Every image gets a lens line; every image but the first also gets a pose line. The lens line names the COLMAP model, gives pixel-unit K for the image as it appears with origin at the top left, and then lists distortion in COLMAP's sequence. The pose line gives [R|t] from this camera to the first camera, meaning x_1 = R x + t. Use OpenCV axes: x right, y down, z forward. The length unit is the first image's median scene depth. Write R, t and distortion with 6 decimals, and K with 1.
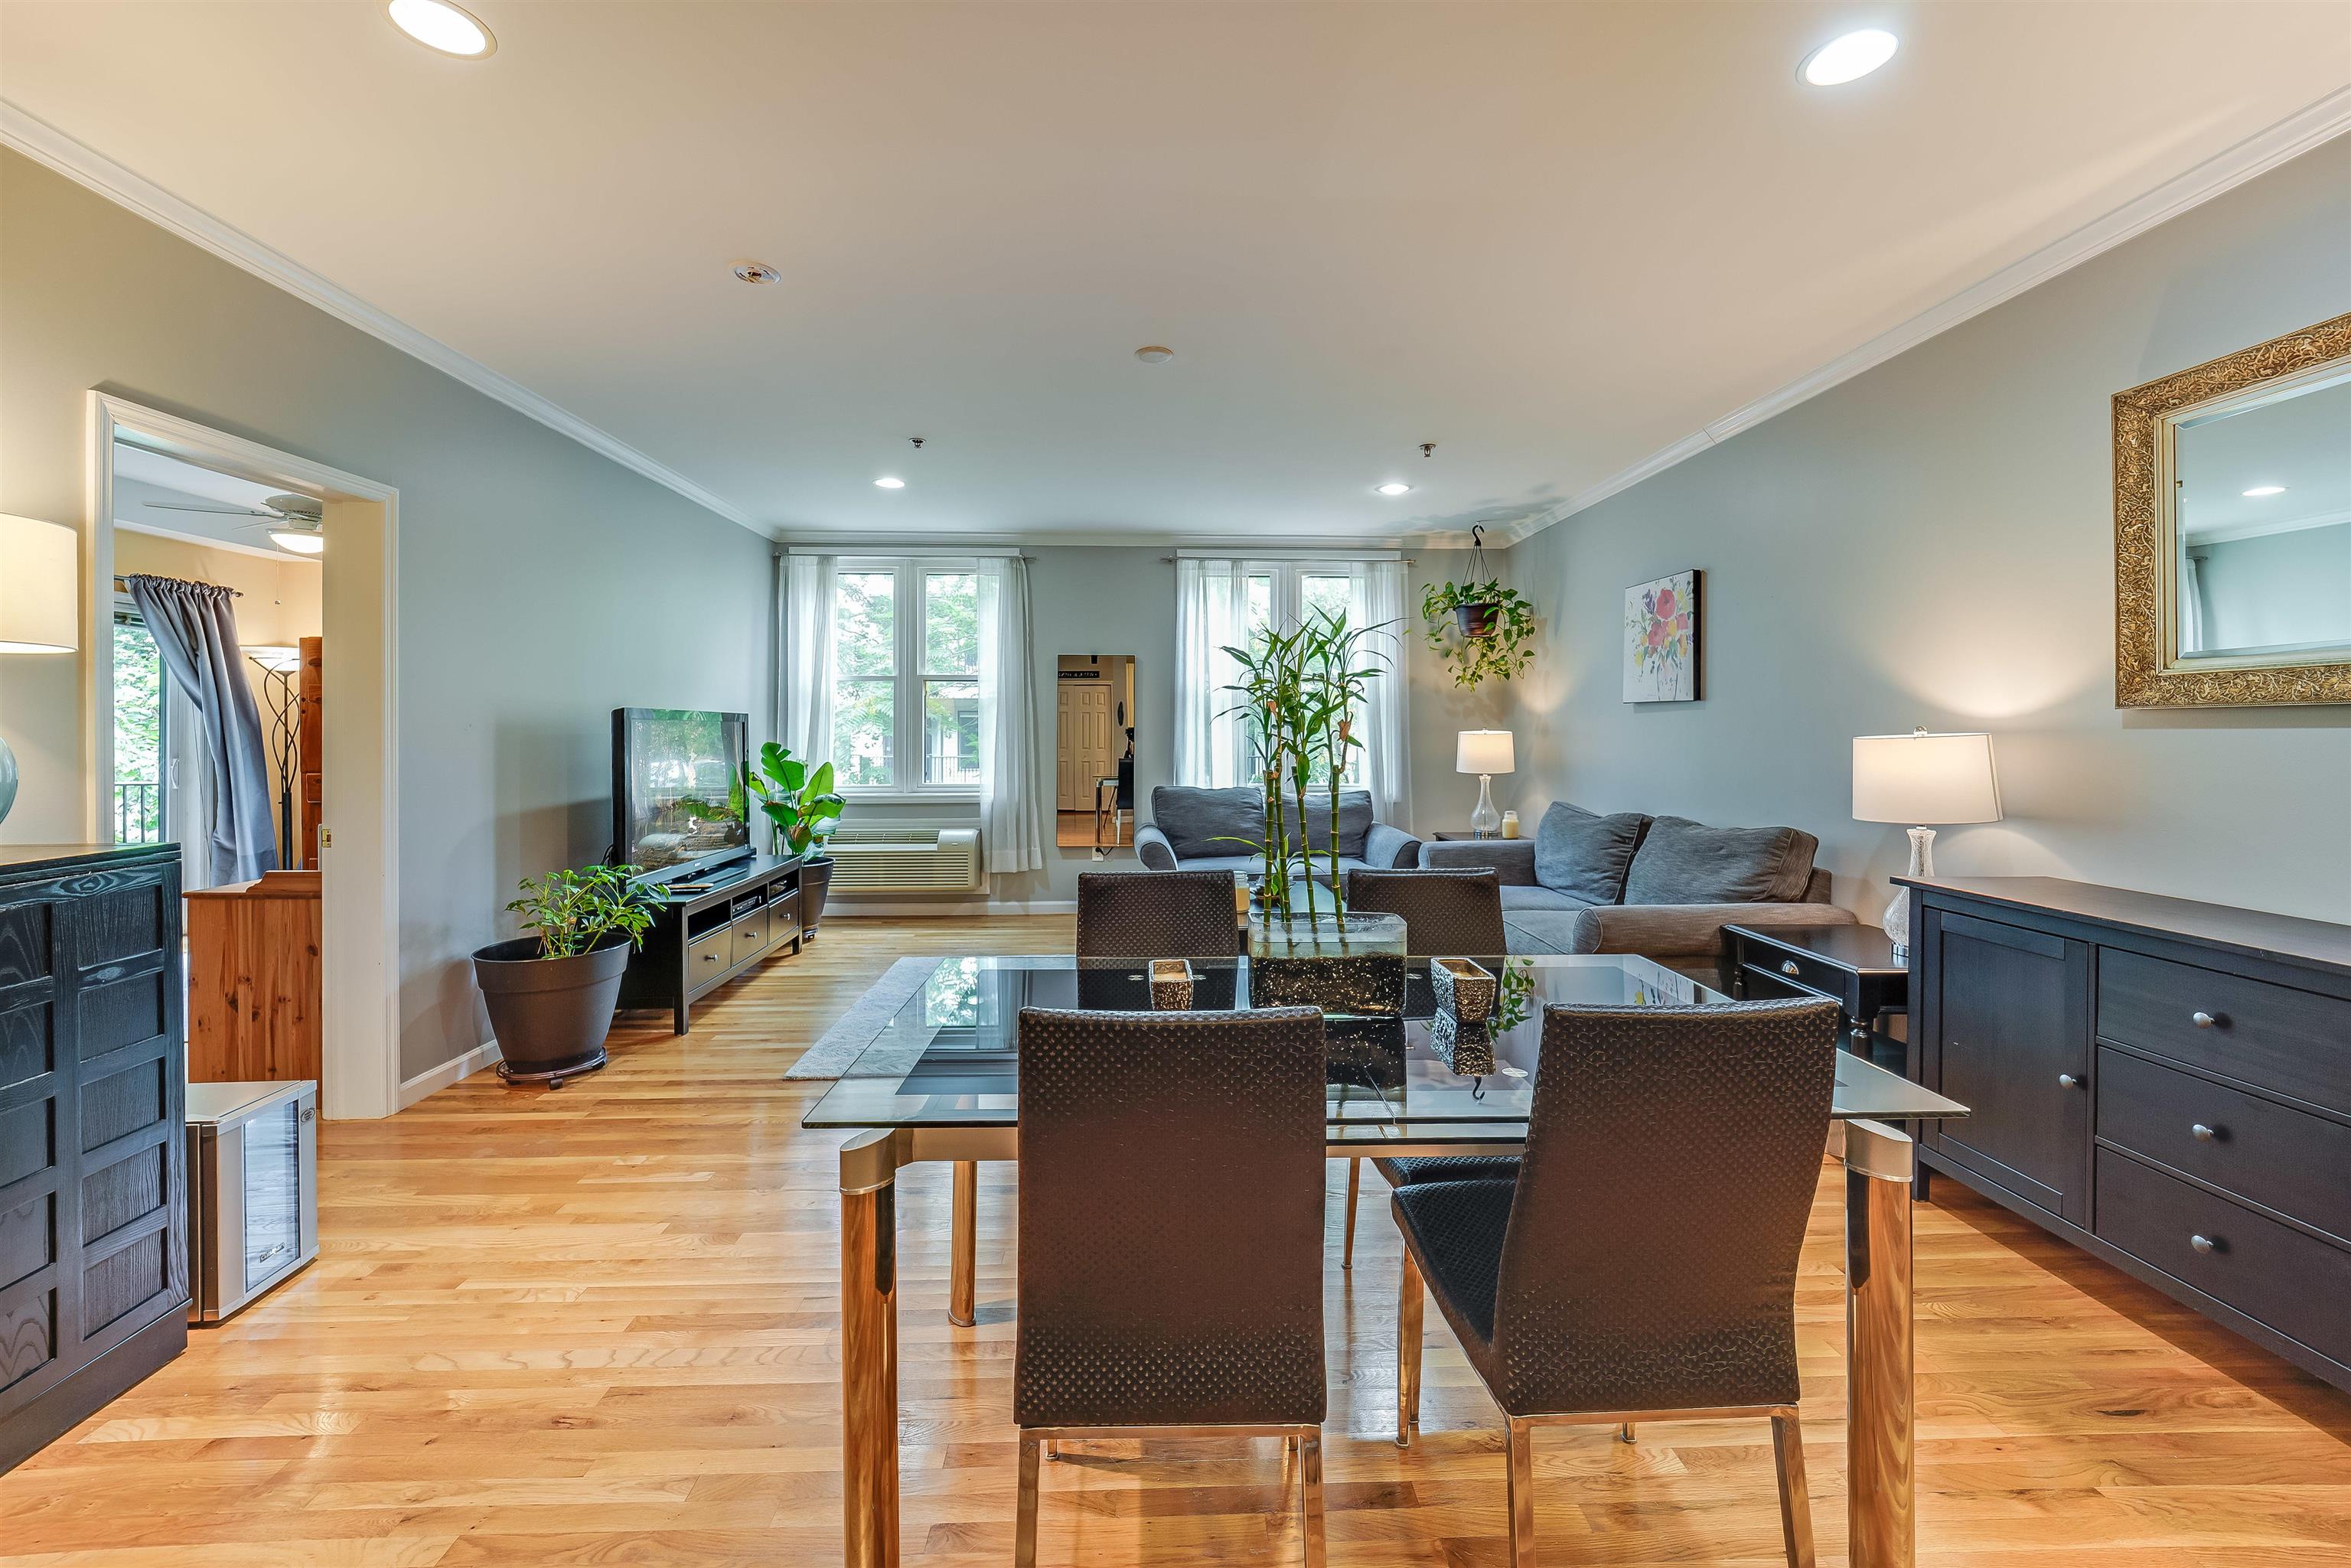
lens RADIAL K [[931.7, 0, 1168.9], [0, 931.7, 734.7], [0, 0, 1]] dist [-0.008342, 0.000334]
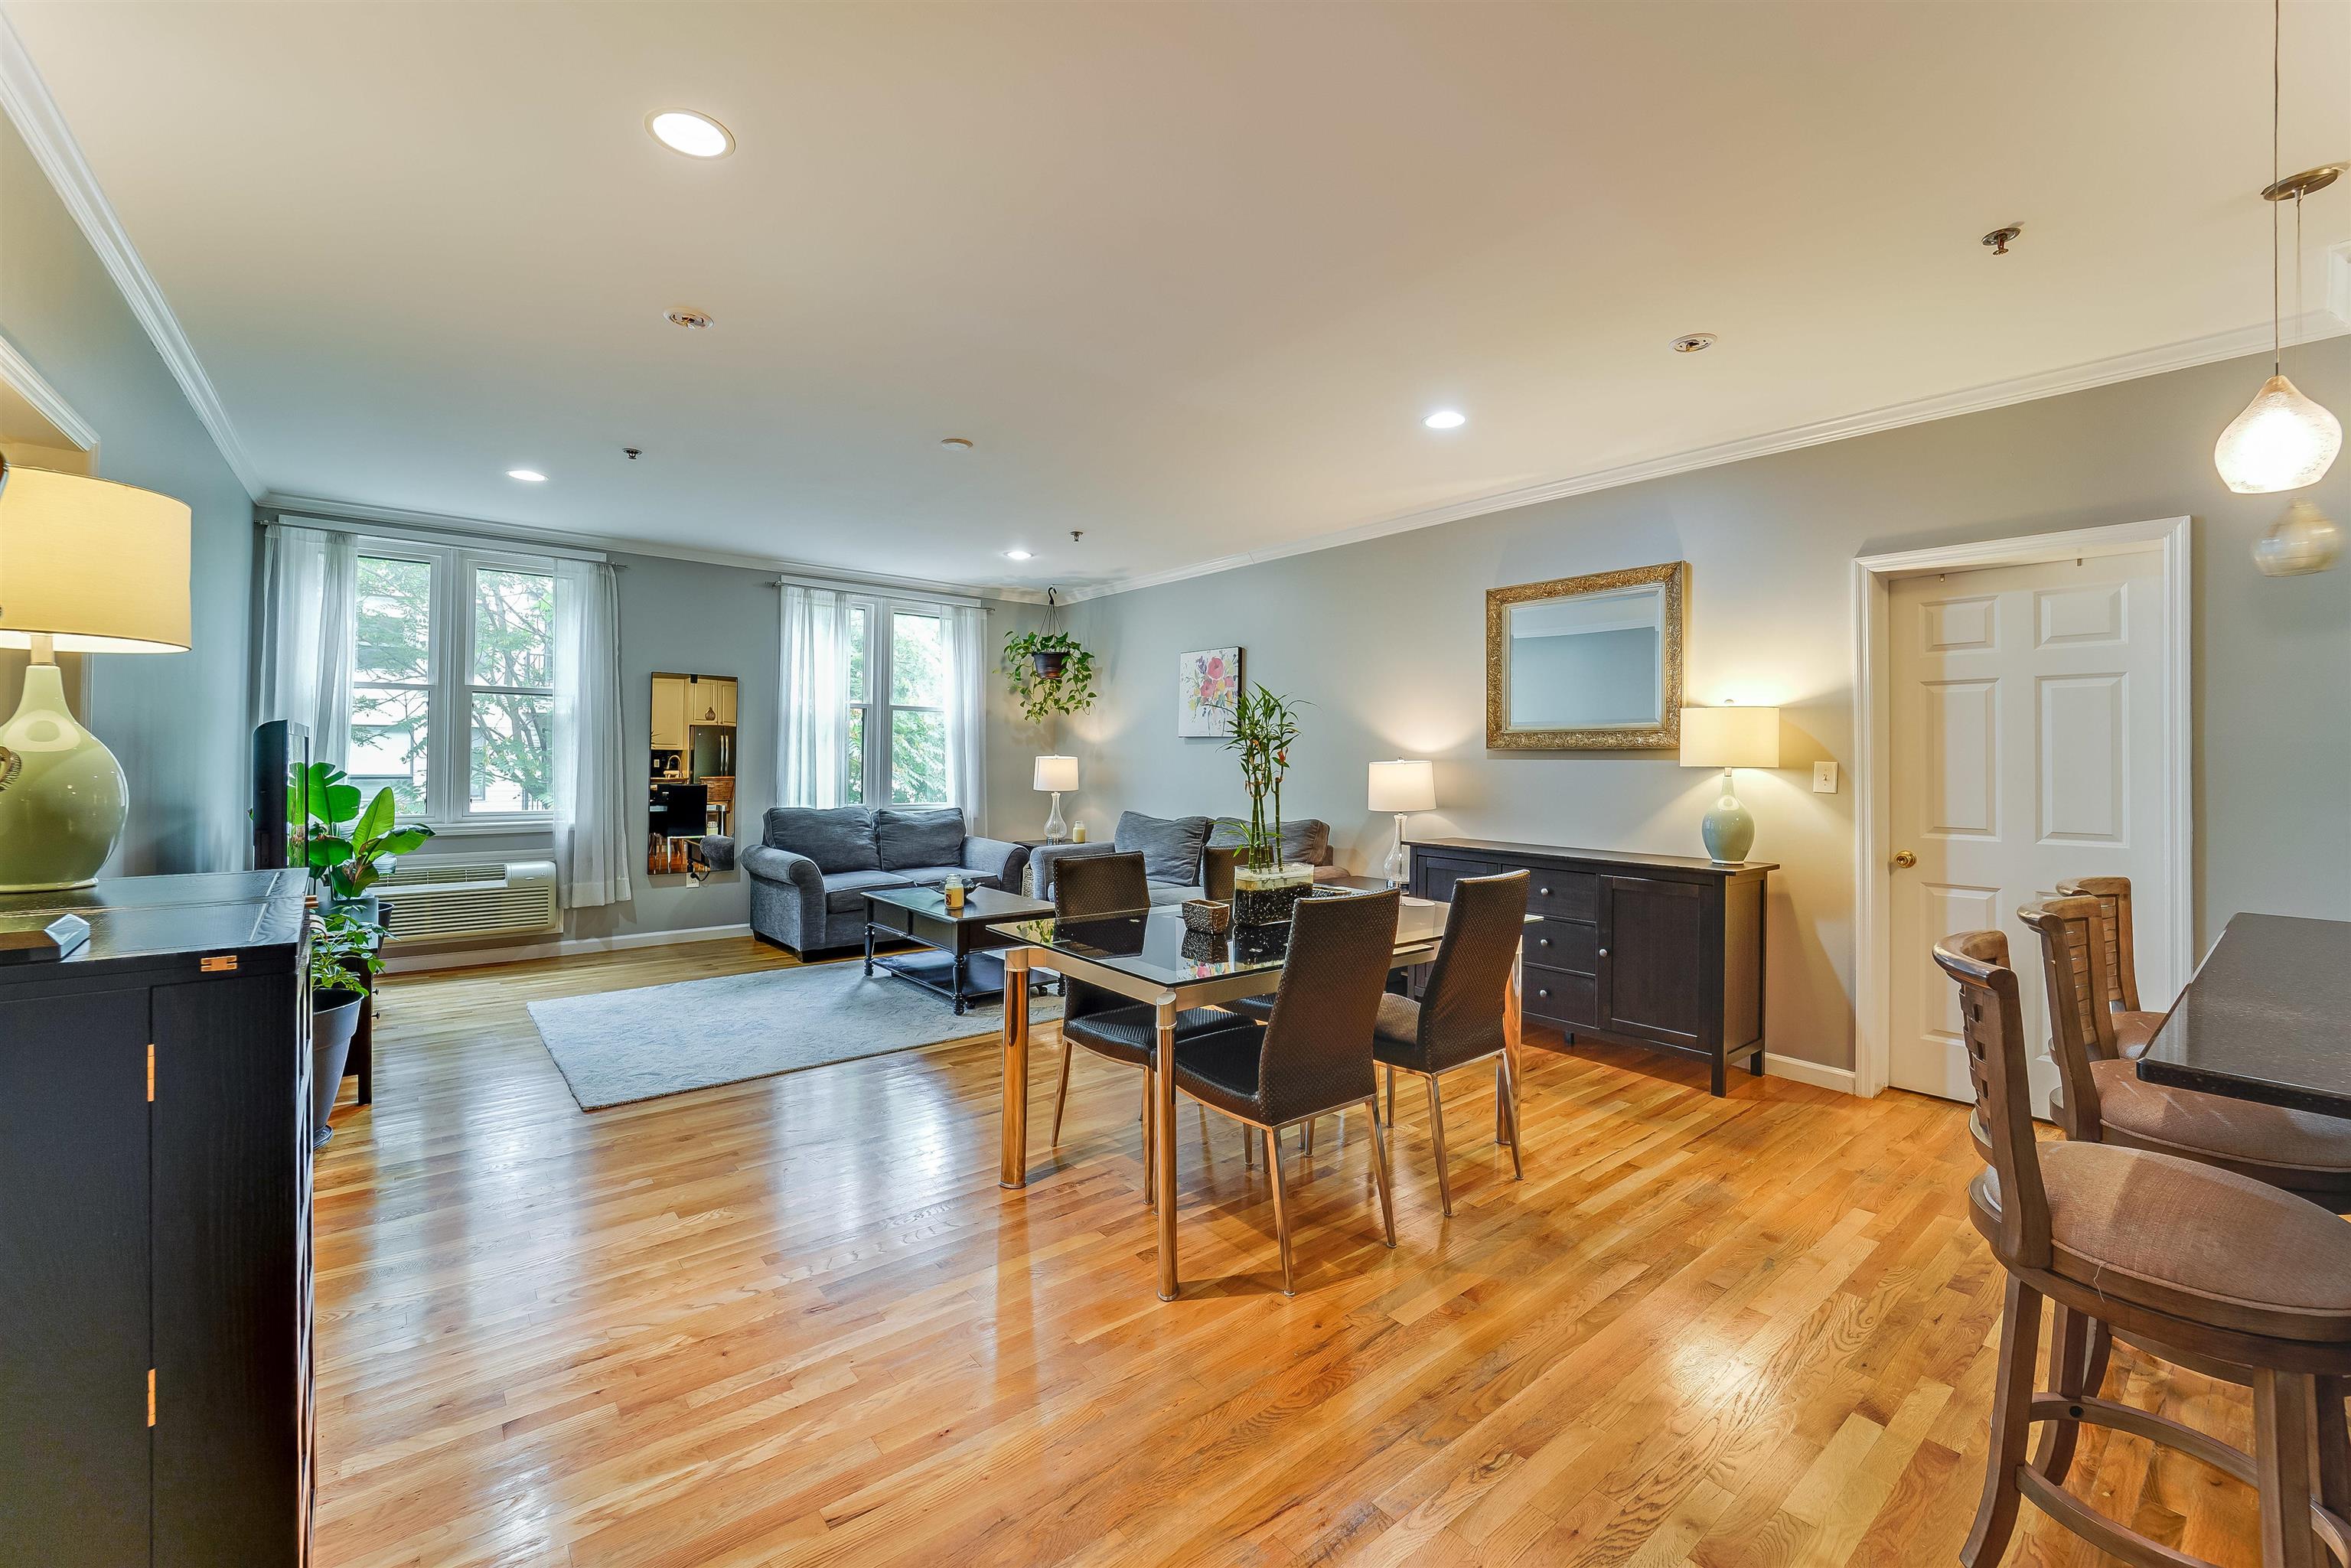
lens RADIAL K [[953.0, 0, 1159.4], [0, 953.0, 748.1], [0, 0, 1]] dist [-0.015023, -0.000825]
pose [[0.803148, 0.013602, 0.595624, -0.303215], [-0.007184, 0.999888, -0.013147, 0.000646], [-0.595736, 0.006280, 0.803155, -0.087476]]
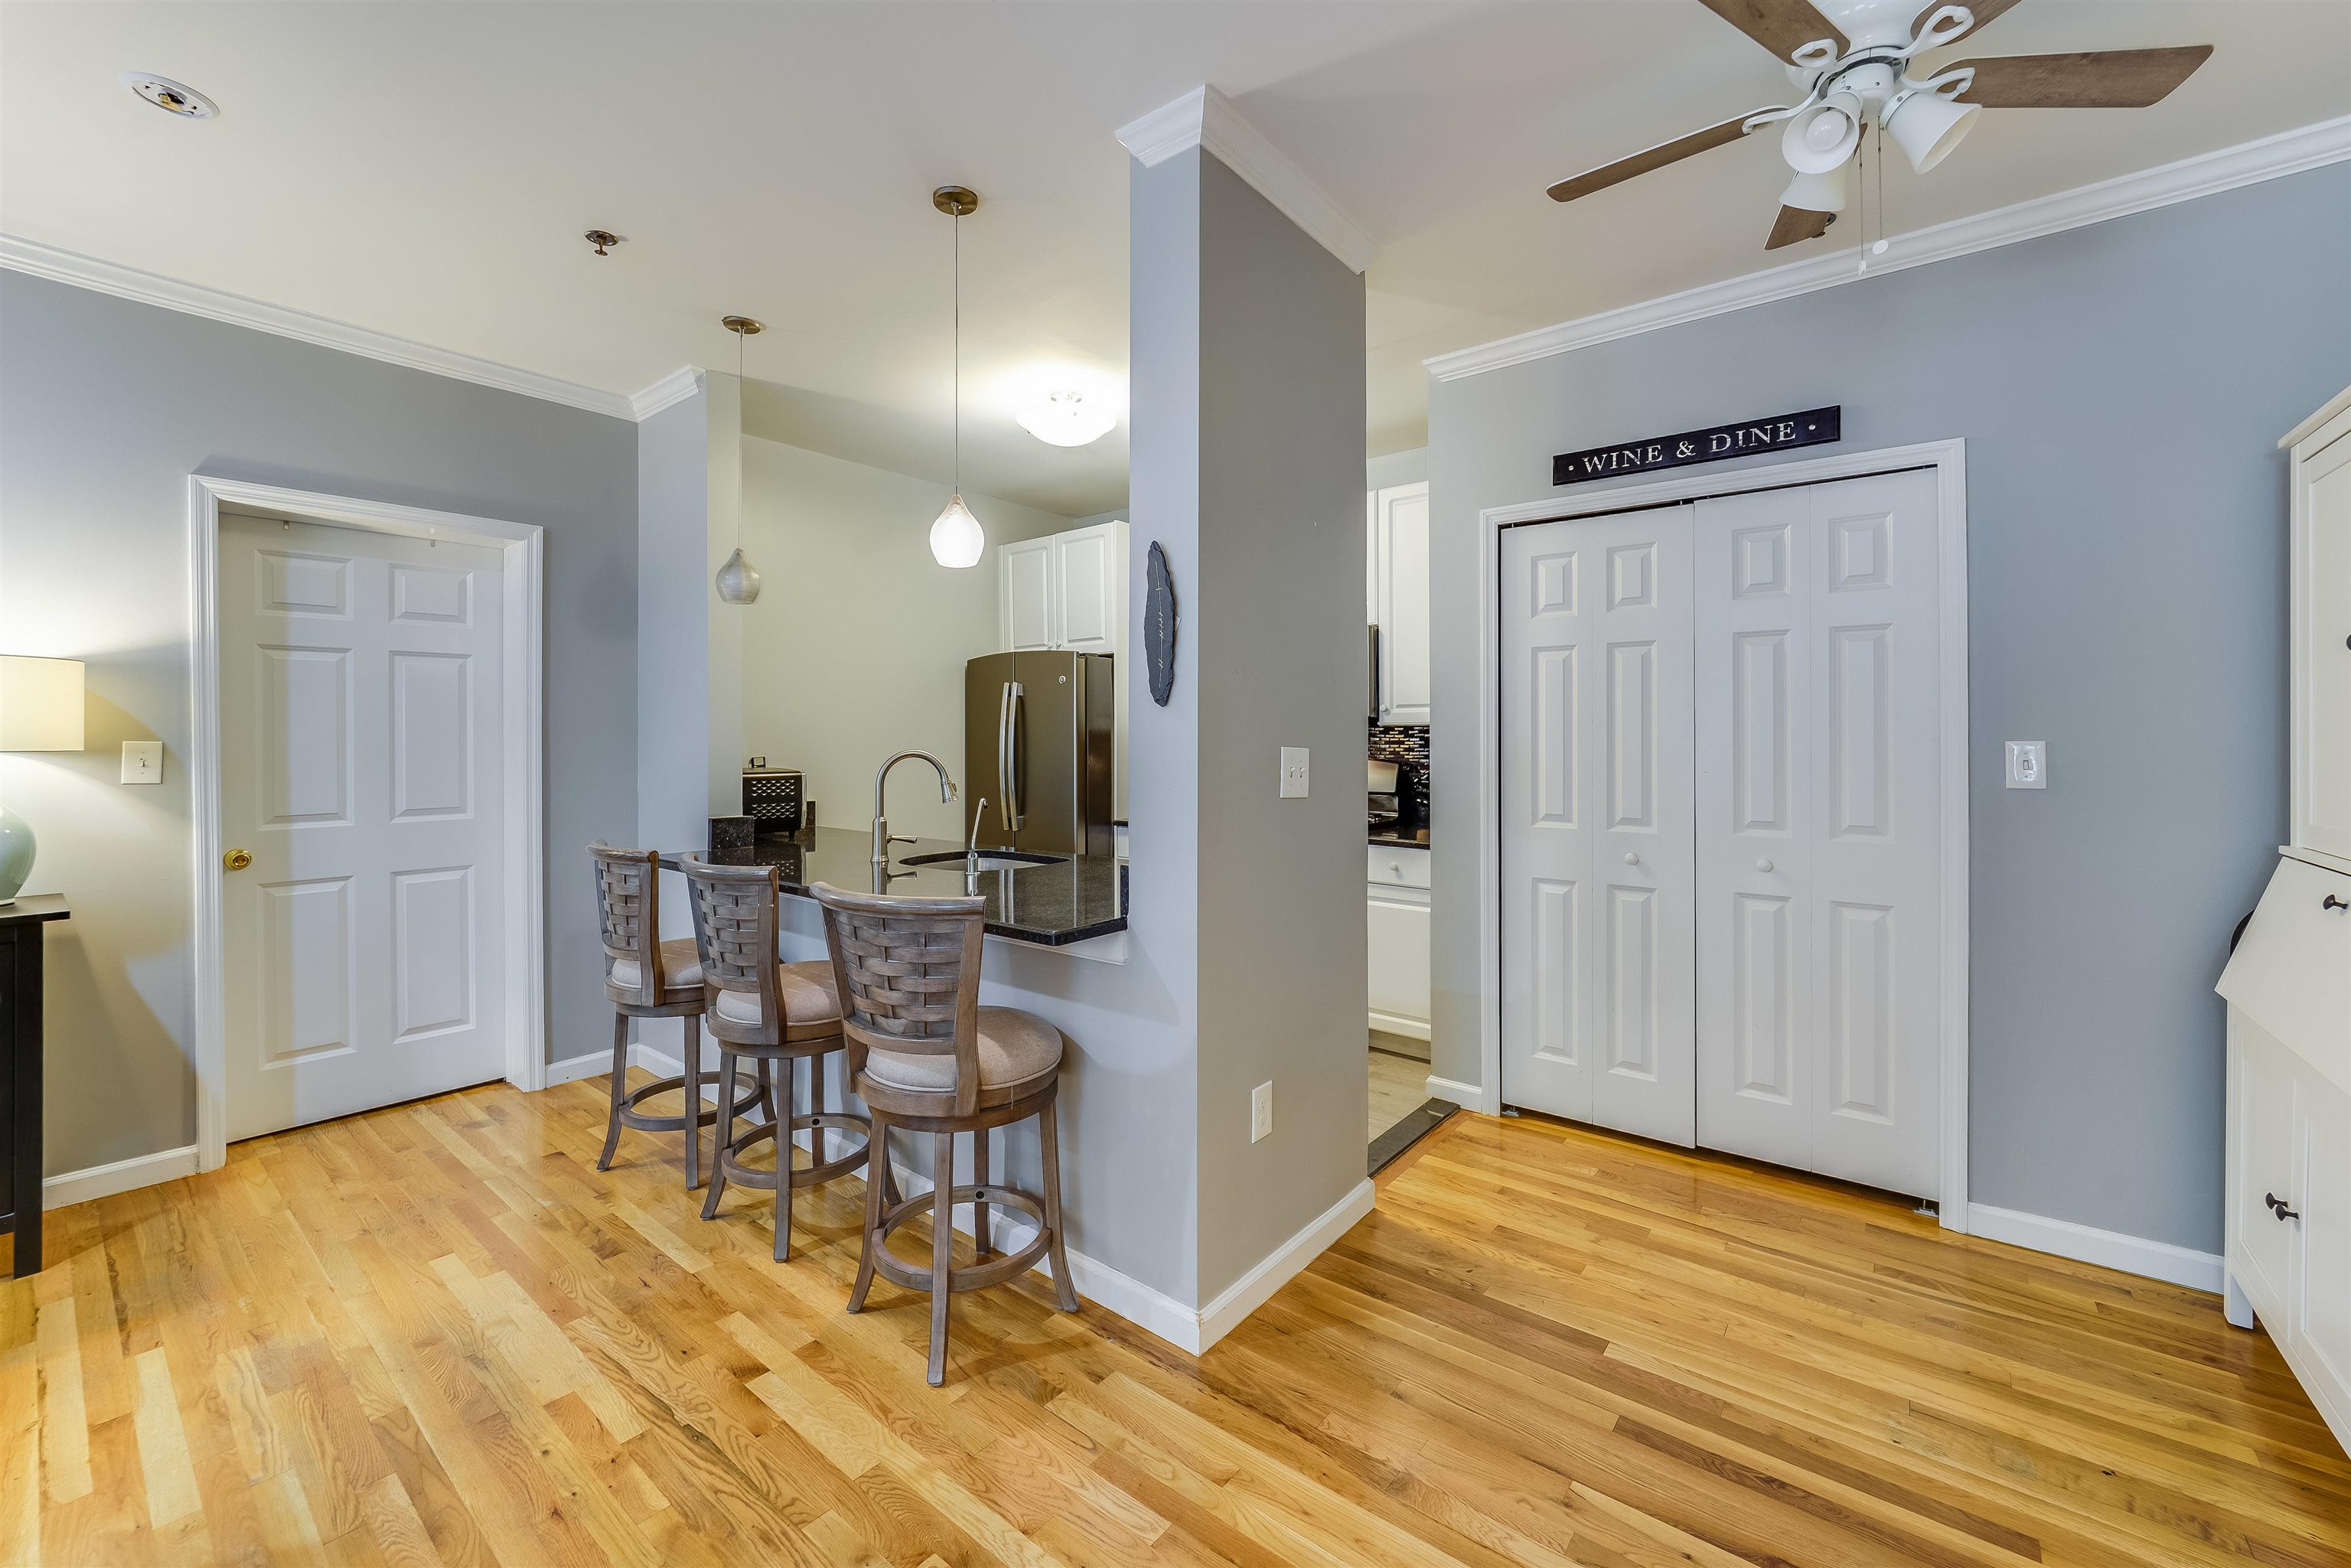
lens RADIAL K [[945.1, 0, 1167.8], [0, 945.1, 735.5], [0, 0, 1]] dist [-0.004824, -0.000875]
pose [[-0.752893, 0.003271, 0.658135, -0.246495], [0.004687, 0.999989, 0.000391, -0.002330], [-0.658127, 0.003379, -0.752900, 0.171073]]
